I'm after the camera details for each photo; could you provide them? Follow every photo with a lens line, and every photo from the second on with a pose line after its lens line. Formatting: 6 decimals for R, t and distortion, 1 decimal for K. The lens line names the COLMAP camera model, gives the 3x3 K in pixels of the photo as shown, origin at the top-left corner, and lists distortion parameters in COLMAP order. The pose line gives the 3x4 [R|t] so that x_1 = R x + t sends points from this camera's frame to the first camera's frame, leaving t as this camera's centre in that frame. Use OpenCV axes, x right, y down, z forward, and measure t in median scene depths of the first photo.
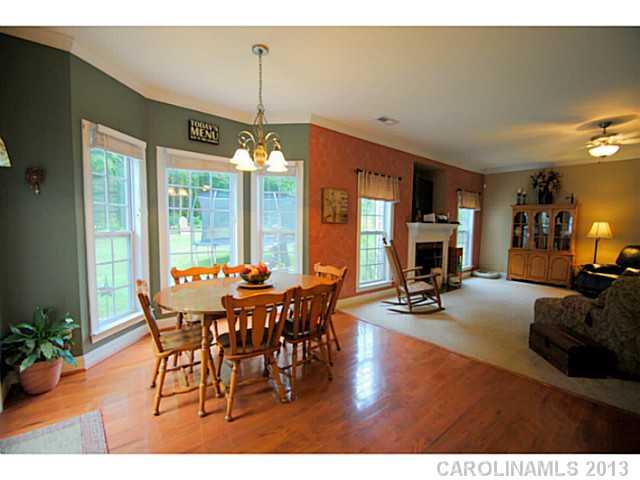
lens RADIAL K [[283.5, 0, 316.1], [0, 283.5, 245.7], [0, 0, 1]] dist [-0.000095, -0.010882]
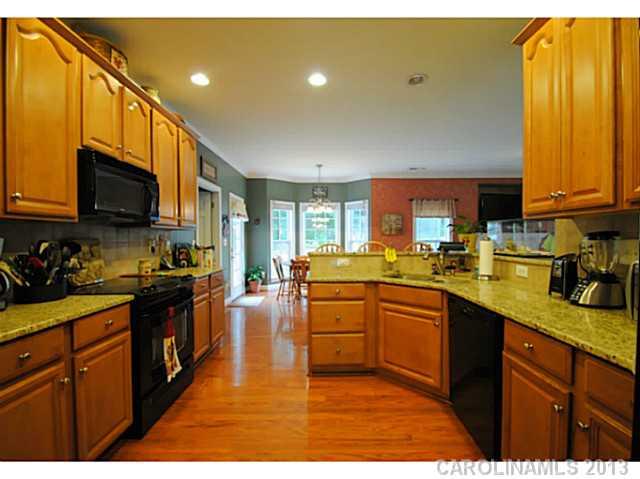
lens RADIAL K [[283.5, 0, 316.1], [0, 283.5, 245.2], [0, 0, 1]] dist [-0.000095, -0.010882]
pose [[0.764250, 0.001843, -0.644917, 0.601348], [-0.033889, 0.998729, -0.037306, 0.040343], [0.644028, 0.050367, 0.763342, -0.376053]]
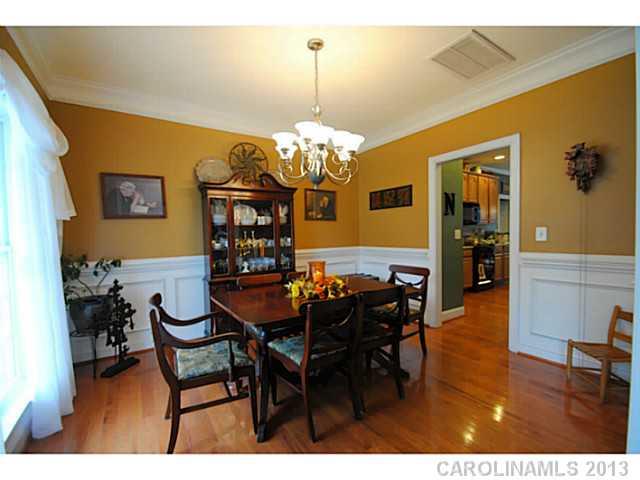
lens RADIAL K [[283.5, 0, 316.1], [0, 283.5, 245.7], [0, 0, 1]] dist [-0.000095, -0.010882]
pose [[-0.121149, 0.035784, -0.991989, 1.331391], [-0.048236, 0.997957, 0.041890, 0.072504], [0.991462, 0.052925, -0.119176, -0.707325]]
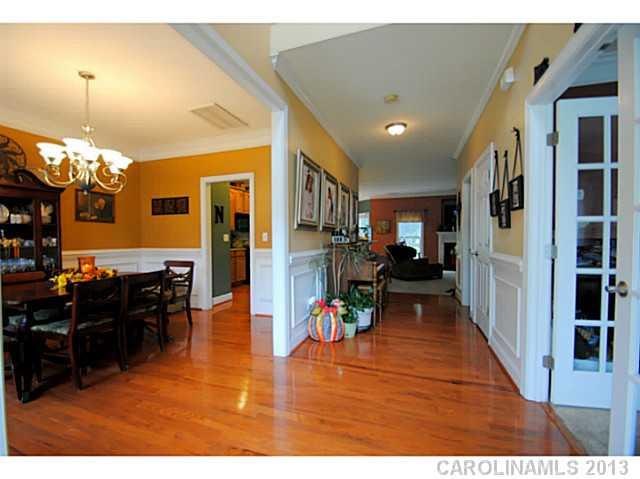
lens RADIAL K [[283.5, 0, 316.1], [0, 283.5, 245.2], [0, 0, 1]] dist [-0.000095, -0.010882]
pose [[0.512337, 0.008606, -0.858742, 1.548258], [-0.049026, 0.998612, -0.019242, 0.084856], [0.857384, 0.051959, 0.512047, -0.663008]]
